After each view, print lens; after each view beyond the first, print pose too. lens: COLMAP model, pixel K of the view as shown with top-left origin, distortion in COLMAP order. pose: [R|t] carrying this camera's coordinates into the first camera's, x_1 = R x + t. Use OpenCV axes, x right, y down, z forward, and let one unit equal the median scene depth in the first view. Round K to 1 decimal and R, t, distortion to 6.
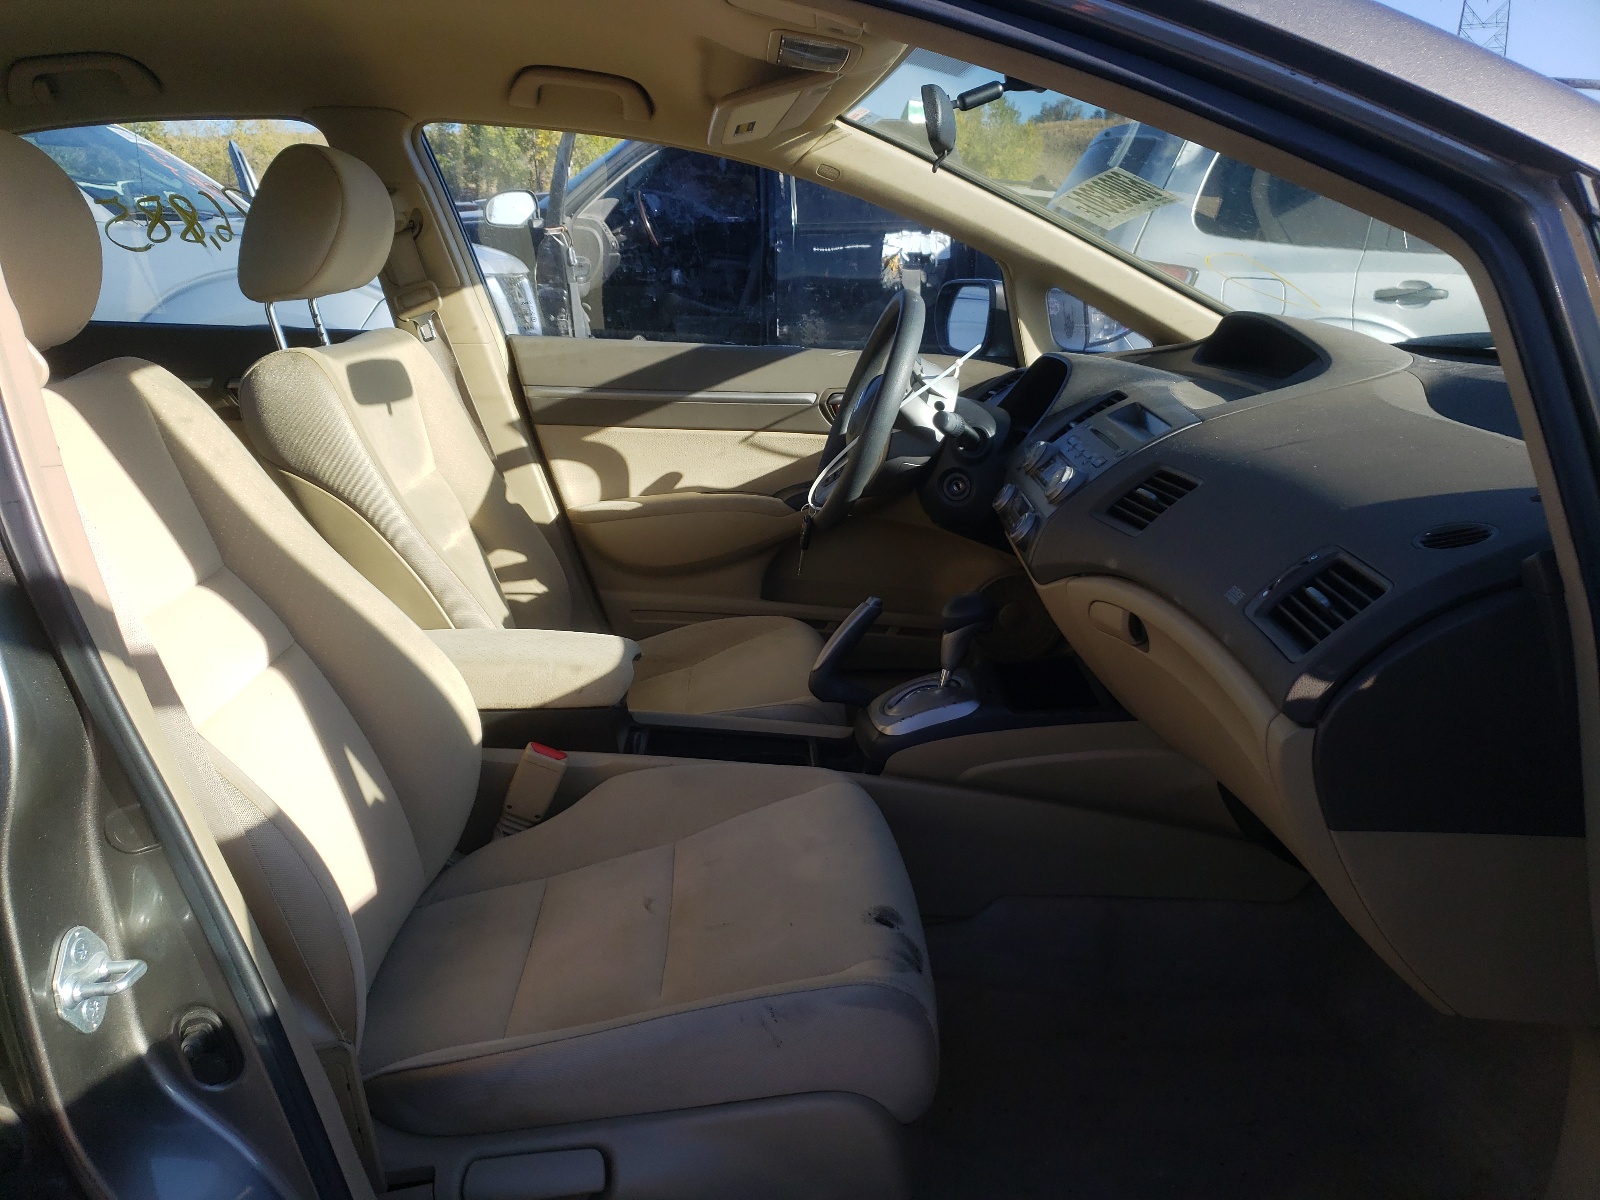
lens RADIAL K [[1217.7, 0, 800.0], [0, 1217.7, 600.0], [0, 0, 1]] dist [-0.010966, -0.005739]
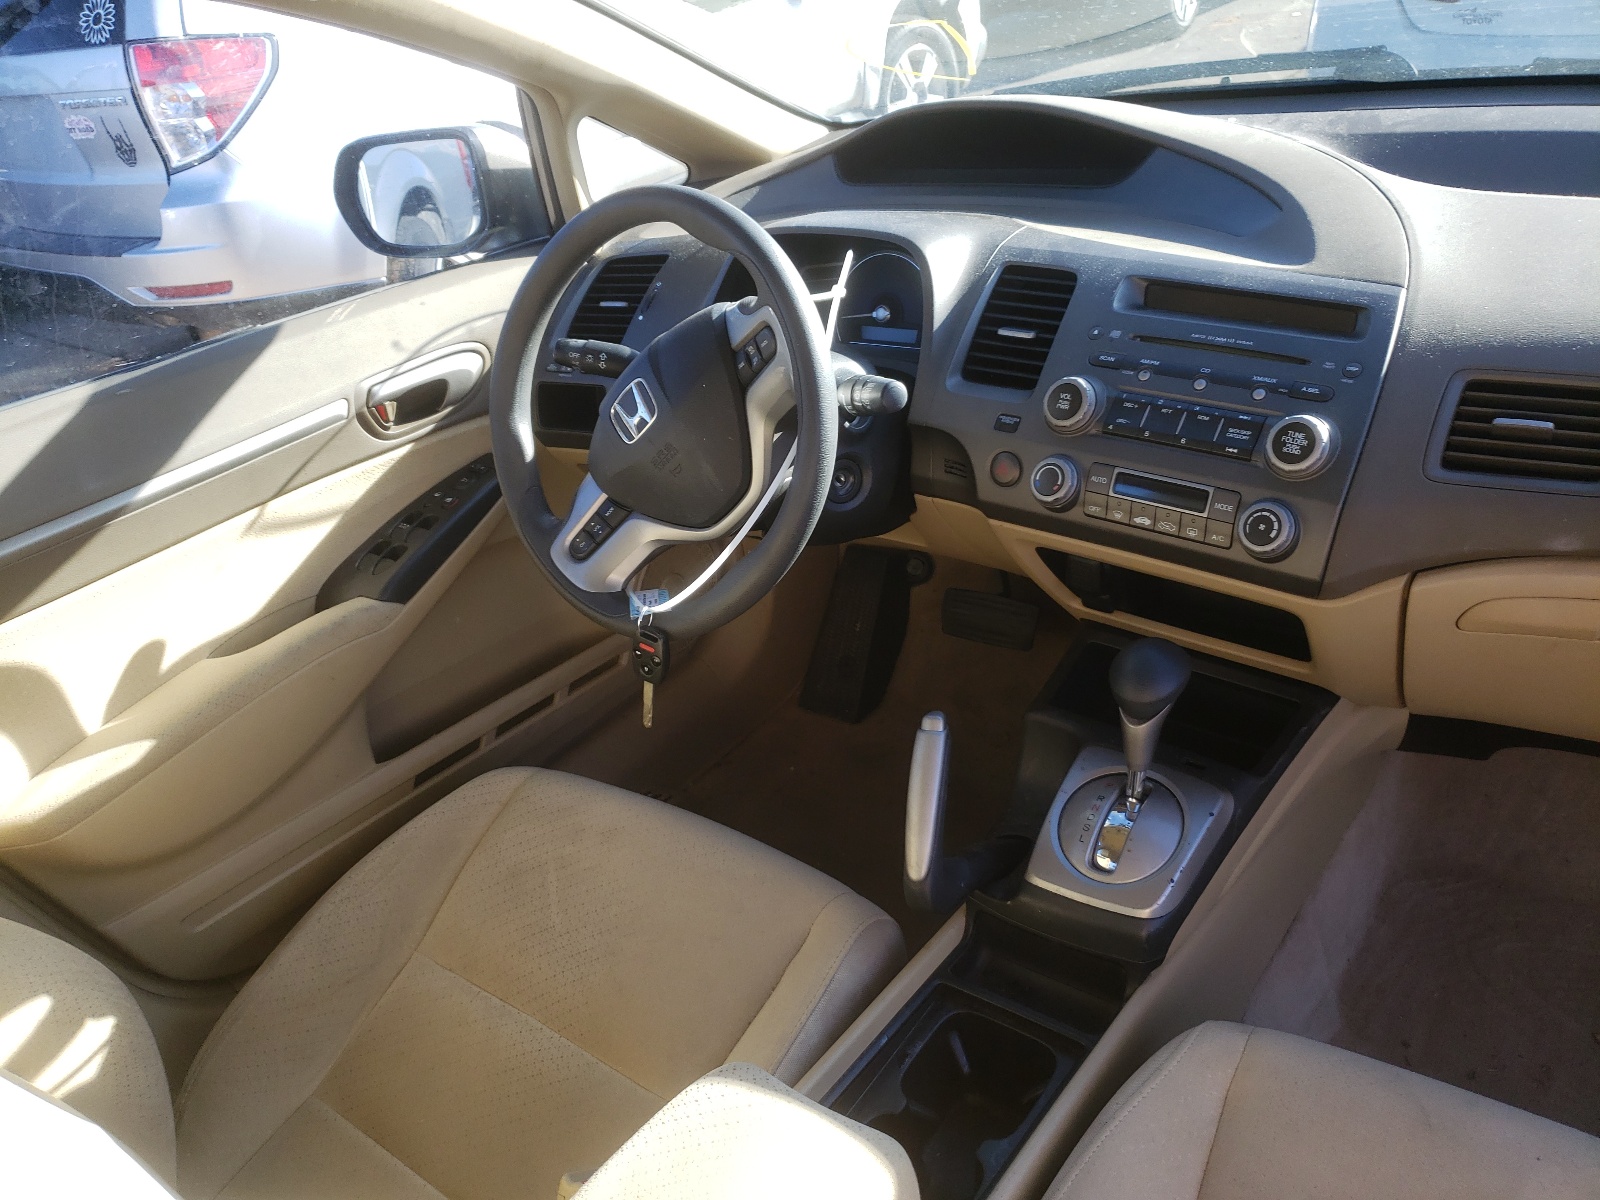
lens RADIAL K [[1217.7, 0, 800.0], [0, 1217.7, 600.0], [0, 0, 1]] dist [-0.010966, -0.005739]
pose [[0.597900, -0.457970, 0.657860, -0.258413], [0.318036, 0.888886, 0.329750, -0.197725], [-0.735778, 0.012066, 0.677115, 0.462485]]
